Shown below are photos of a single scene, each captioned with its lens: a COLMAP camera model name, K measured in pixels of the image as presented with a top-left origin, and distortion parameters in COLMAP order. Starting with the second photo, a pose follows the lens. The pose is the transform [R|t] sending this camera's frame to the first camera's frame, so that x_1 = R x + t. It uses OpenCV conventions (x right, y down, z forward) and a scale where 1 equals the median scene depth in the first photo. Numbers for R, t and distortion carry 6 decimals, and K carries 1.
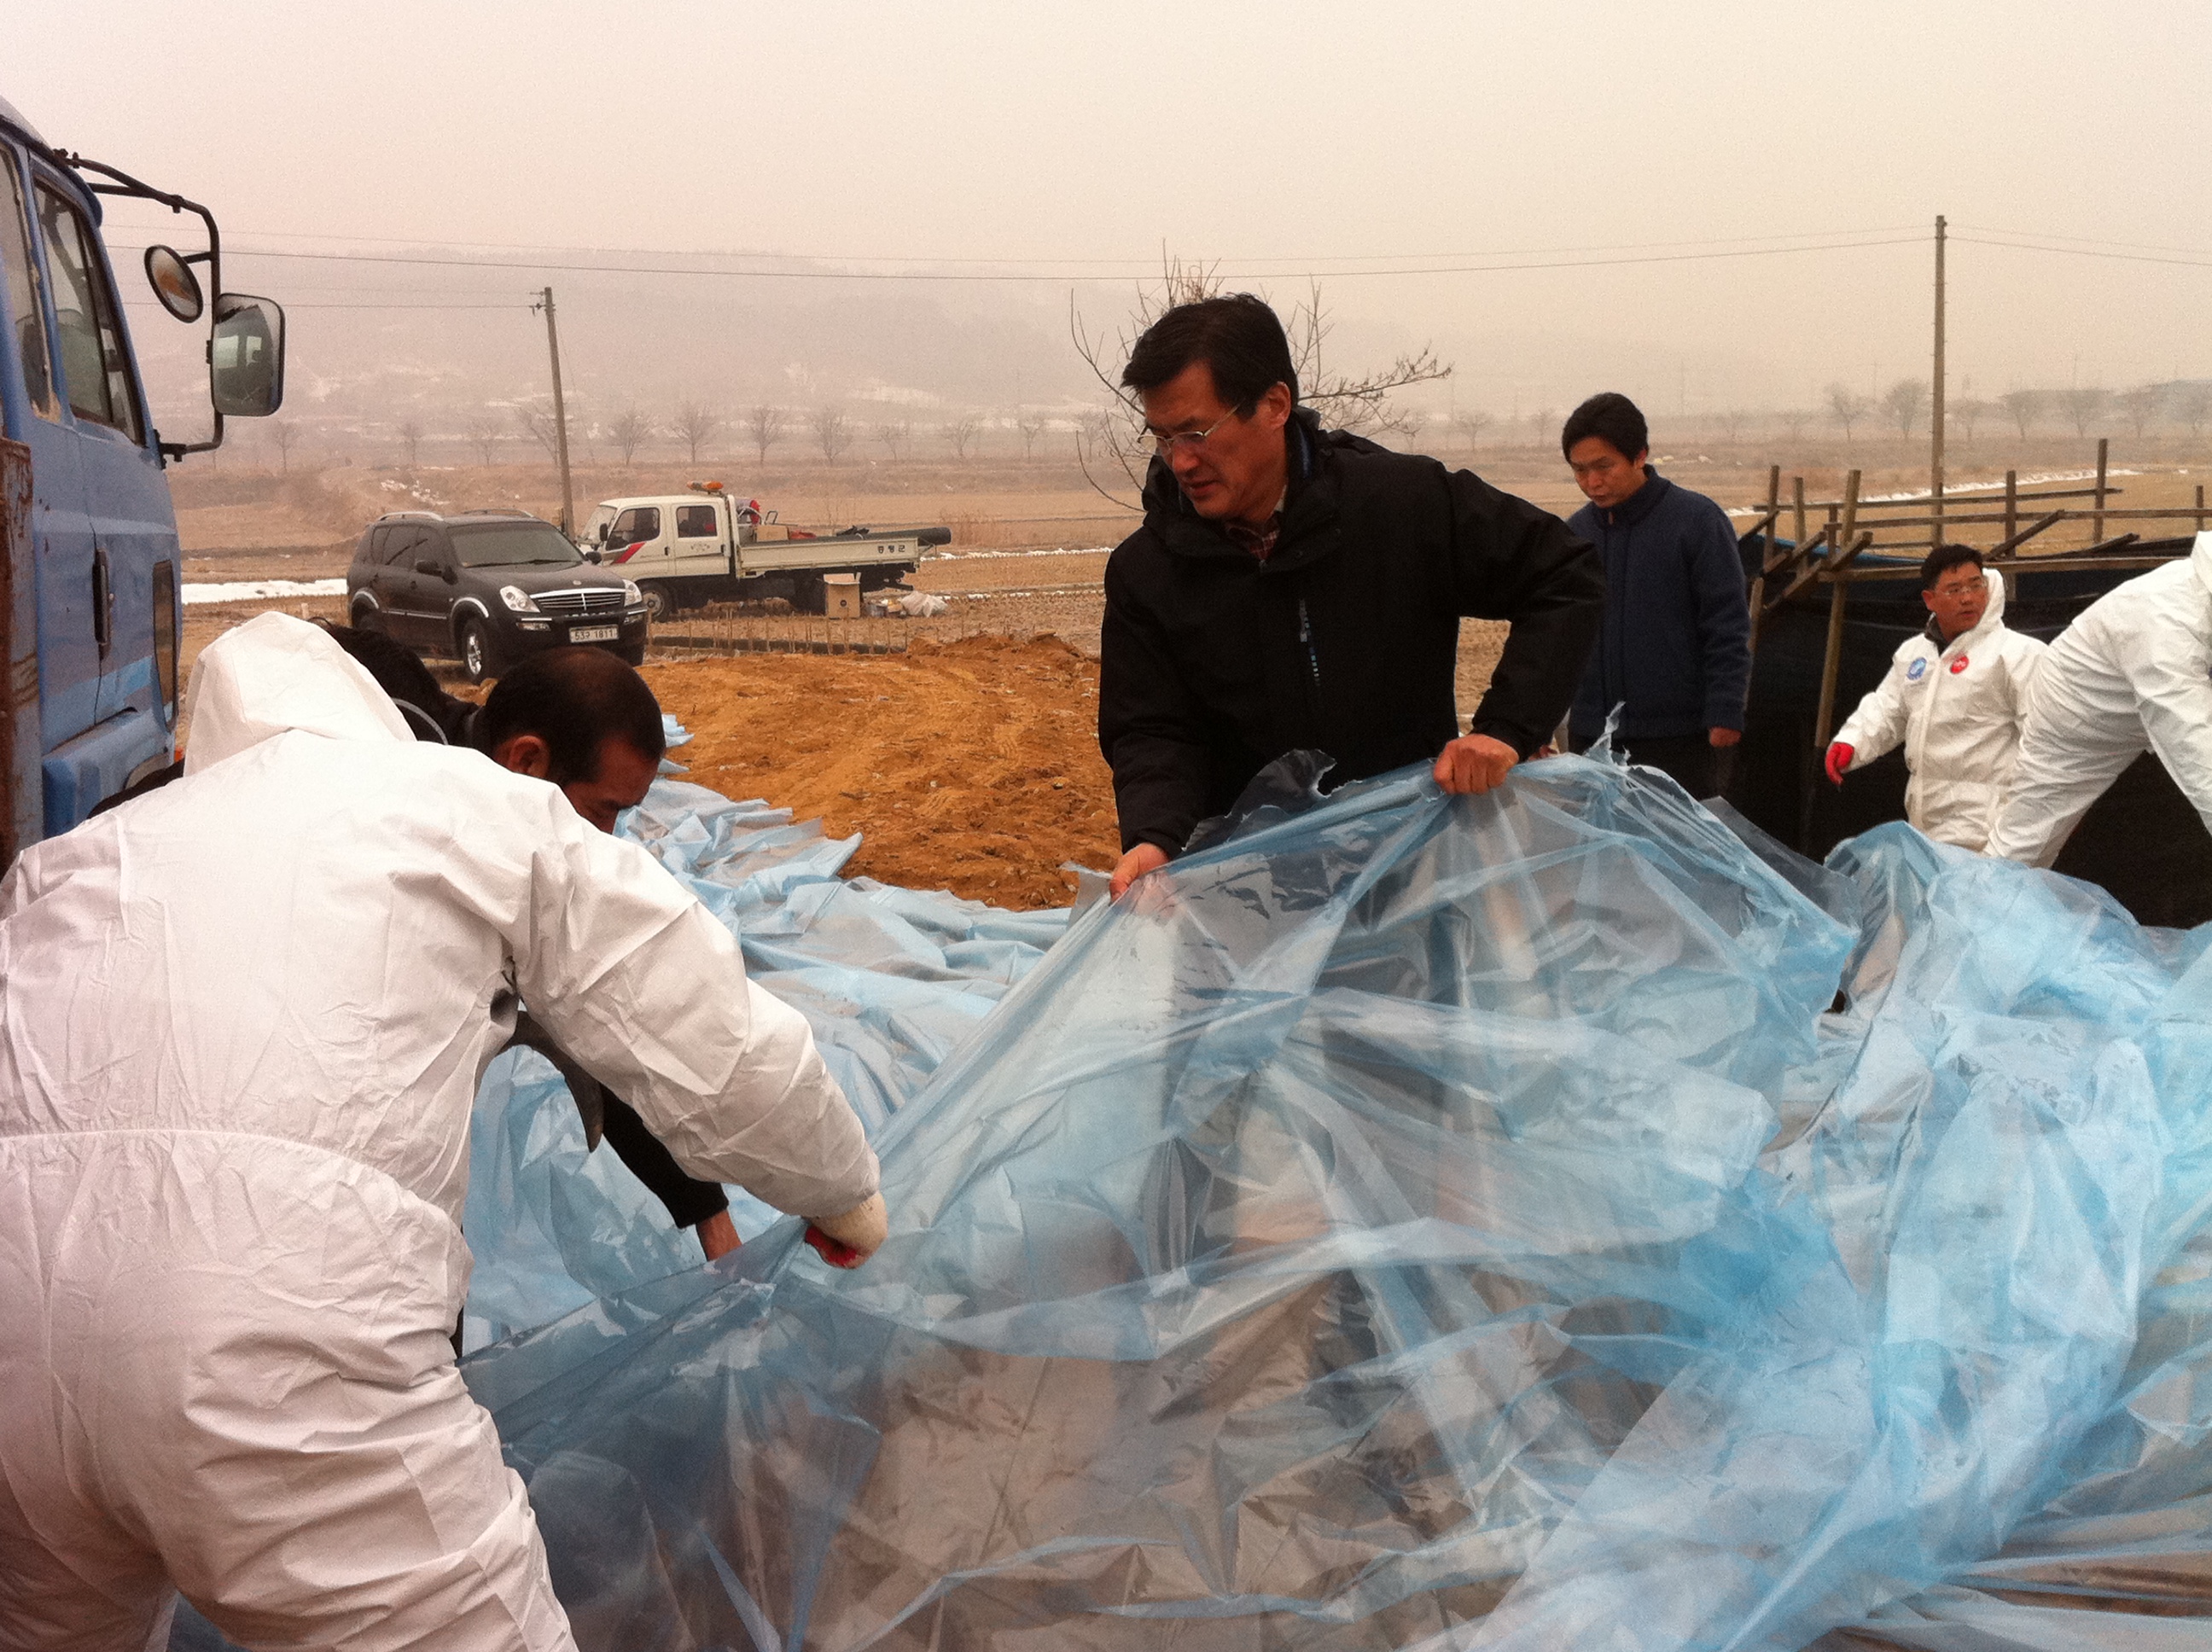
lens RADIAL K [[2322.7, 0, 1106.0], [0, 2322.7, 826.0], [0, 0, 1]] dist [0.117156, -0.346194]
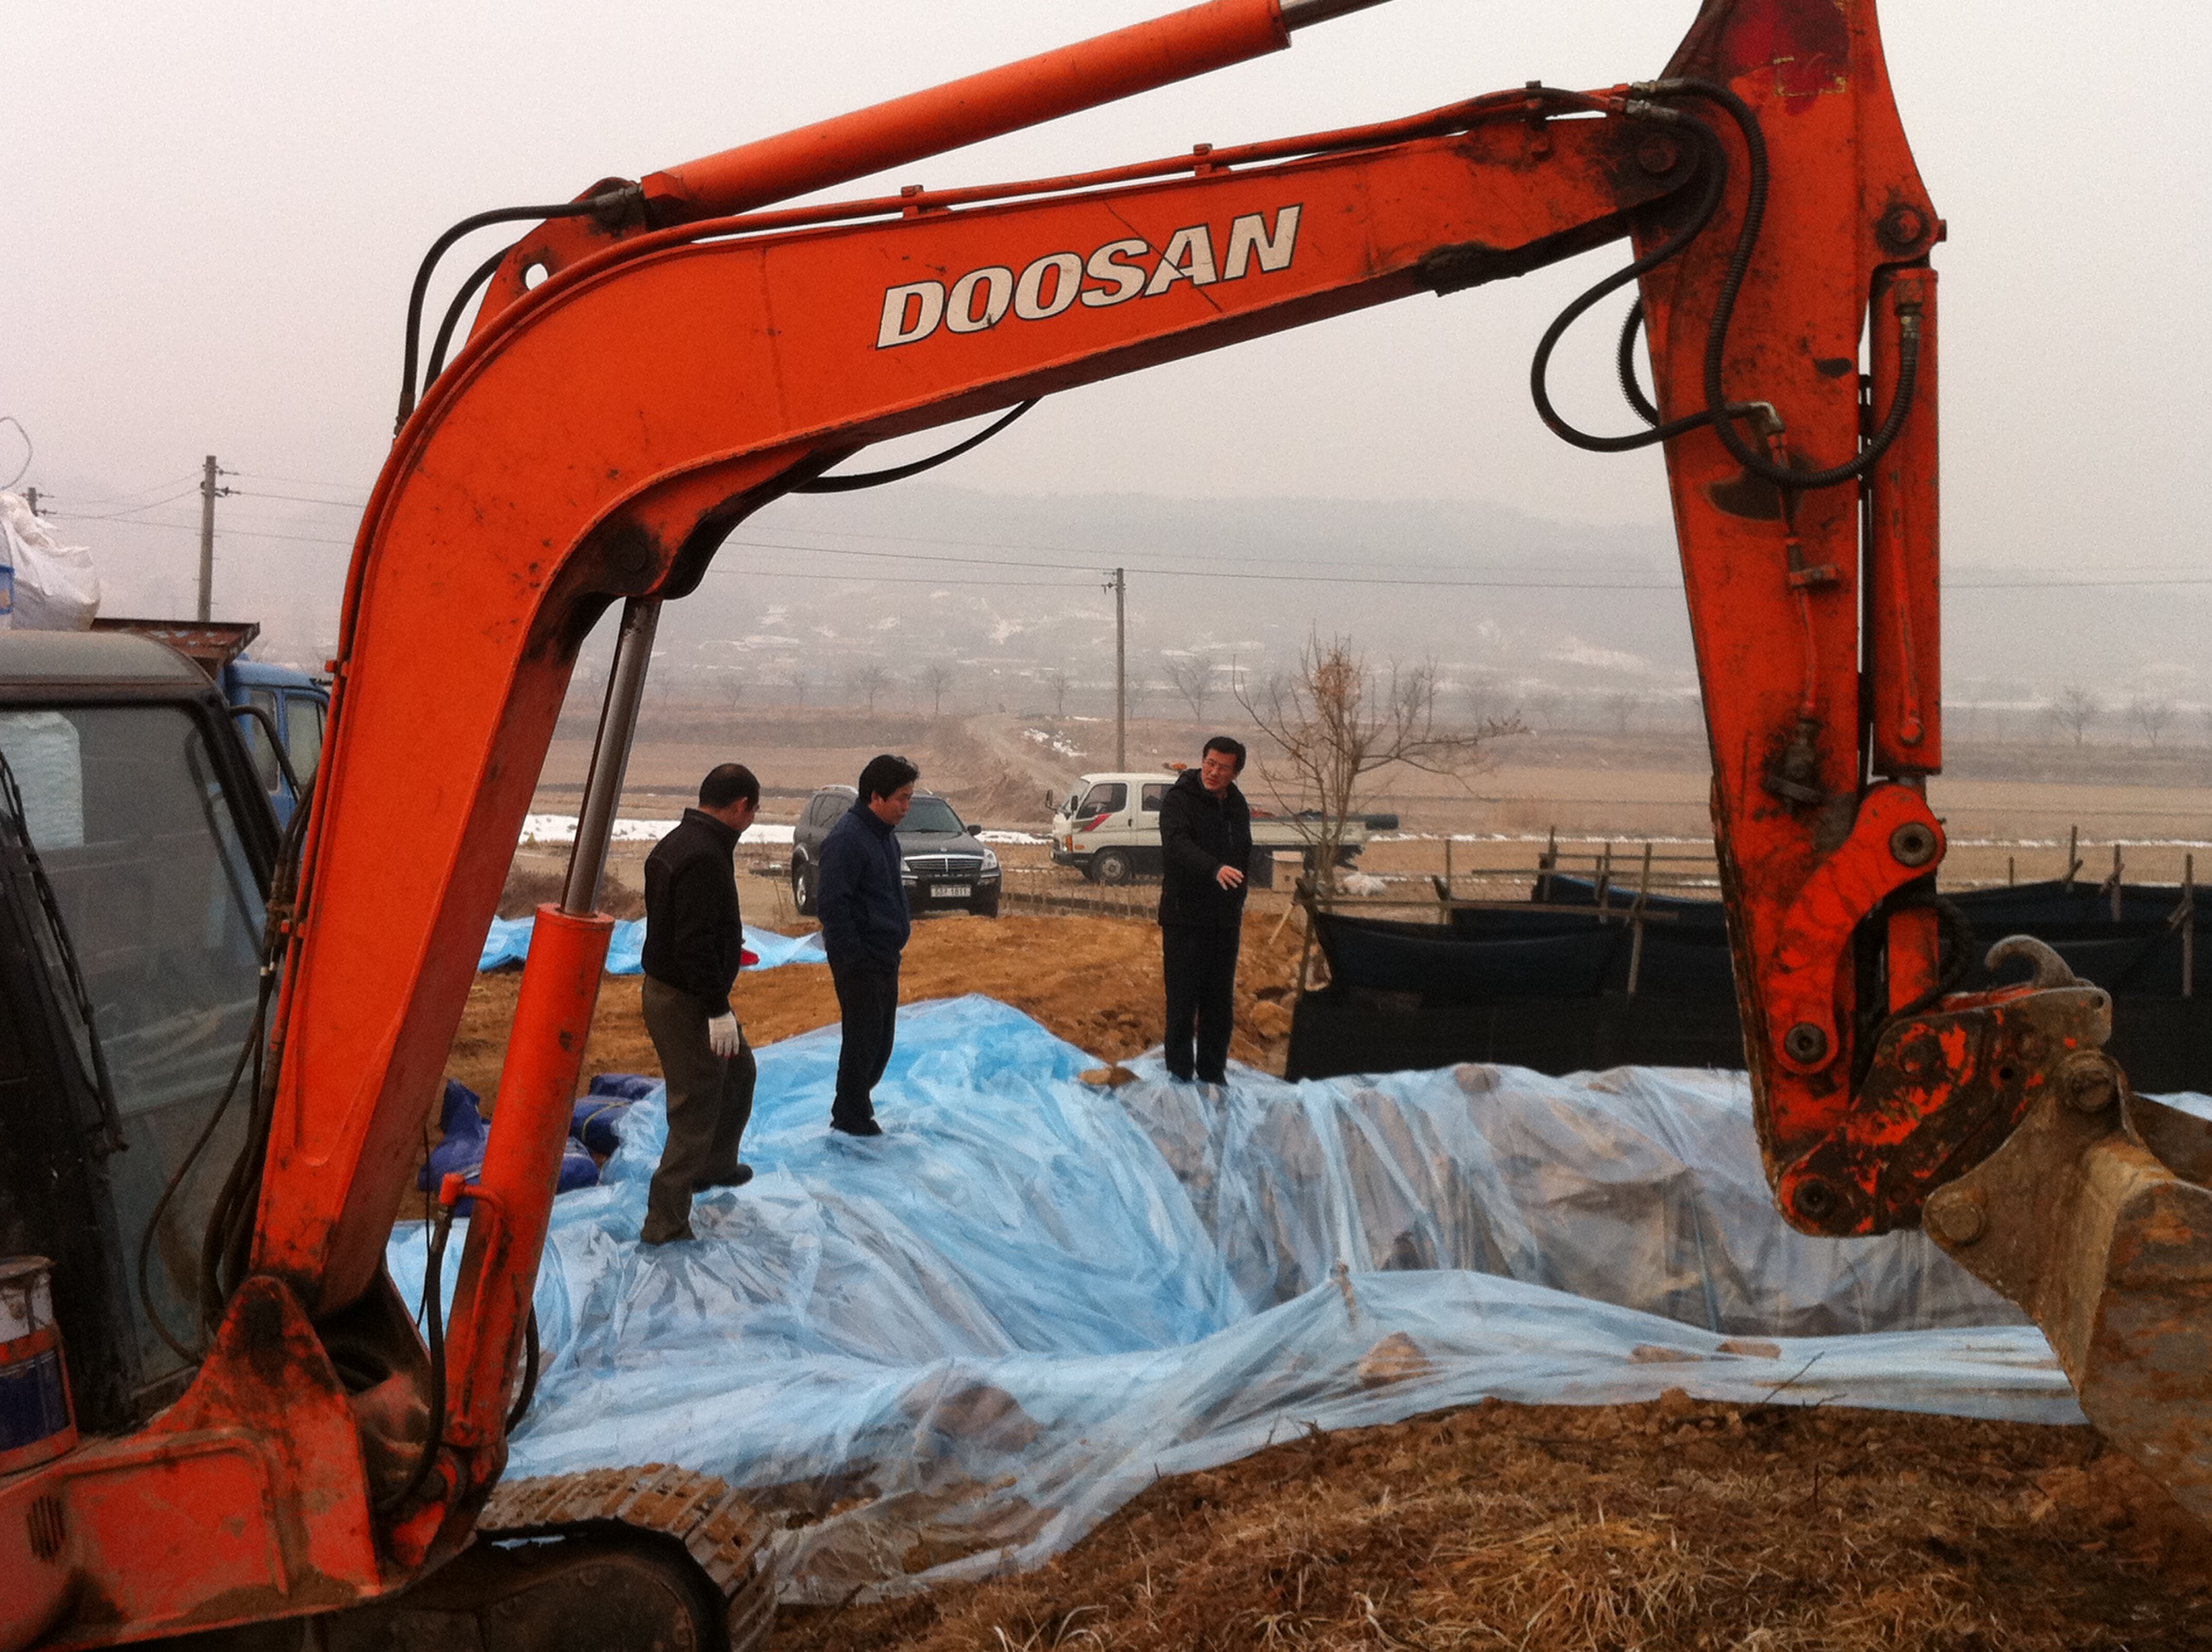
lens RADIAL K [[2568.7, 0, 1106.0], [0, 2568.7, 826.0], [0, 0, 1]] dist [0.124352, -0.371923]
pose [[0.958854, 0.058522, -0.277802, 0.134916], [-0.089629, 0.990879, -0.100623, 0.007856], [0.269380, 0.121382, 0.955354, -0.165190]]
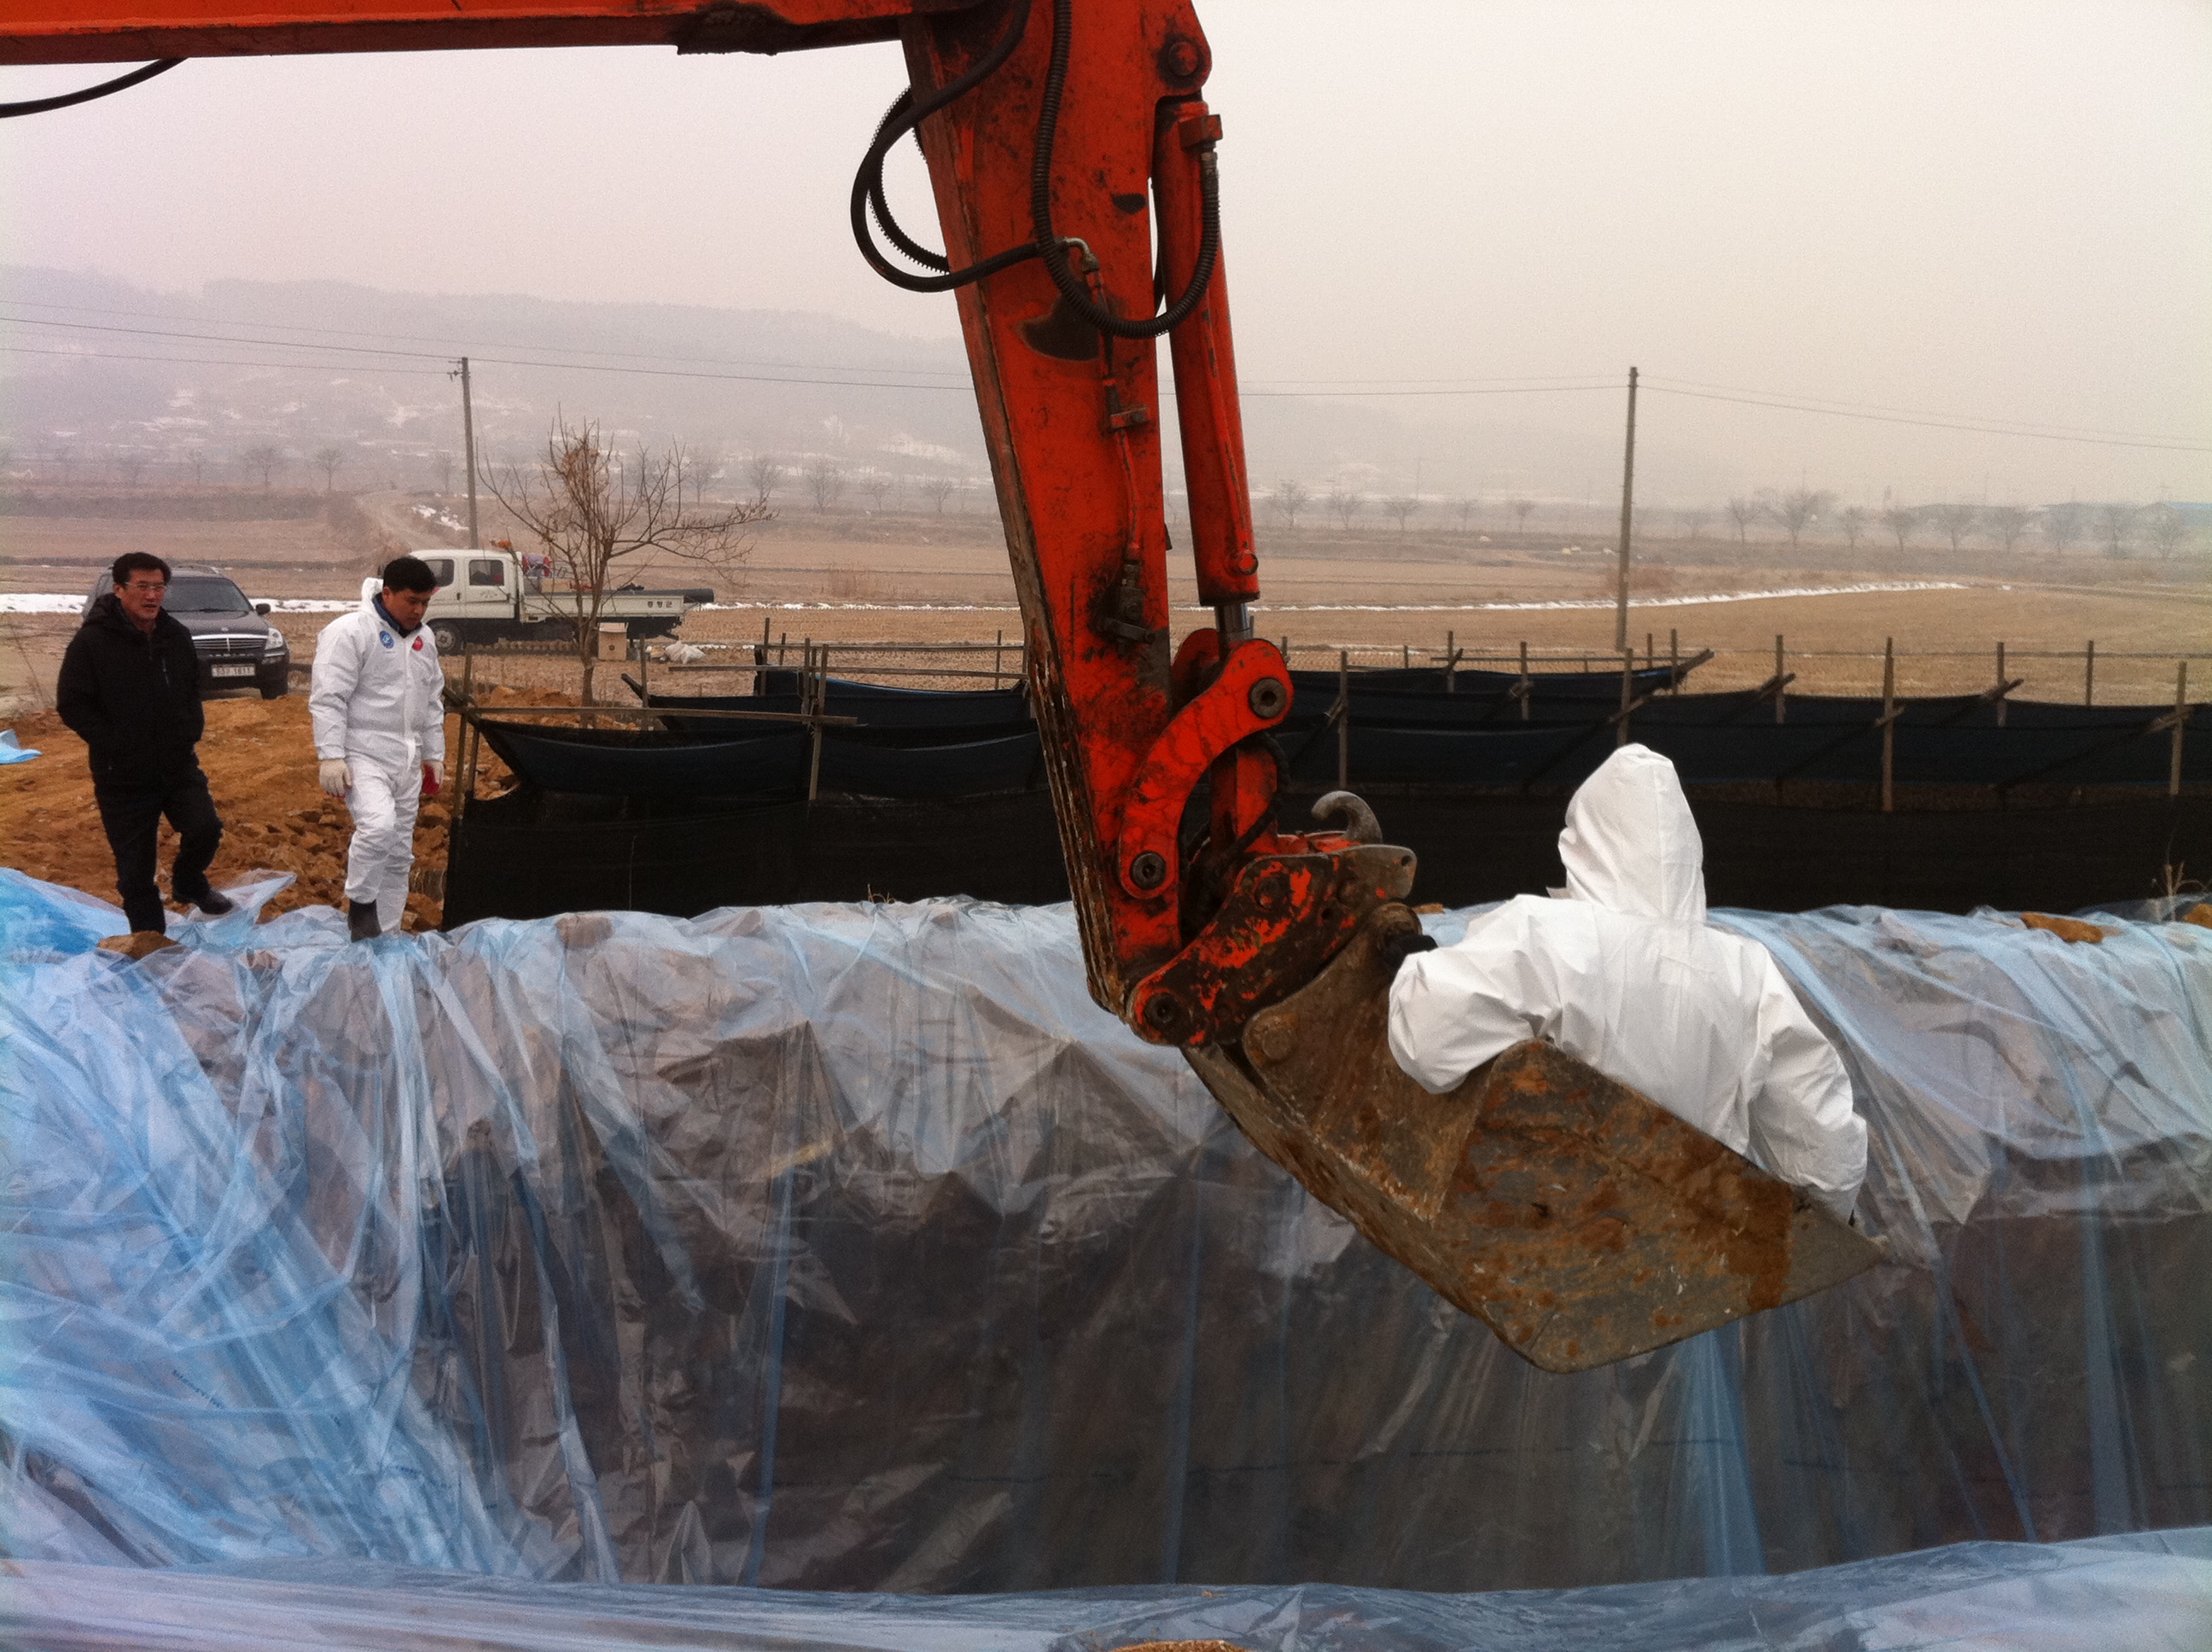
lens RADIAL K [[2112.6, 0, 1111.5], [0, 2112.6, 848.3], [0, 0, 1]] dist [0.118587, -0.361796]
pose [[0.998402, 0.056479, -0.001835, 0.147631], [-0.056480, 0.998404, -0.000302, -0.007244], [0.001815, 0.000405, 0.999998, -0.085320]]
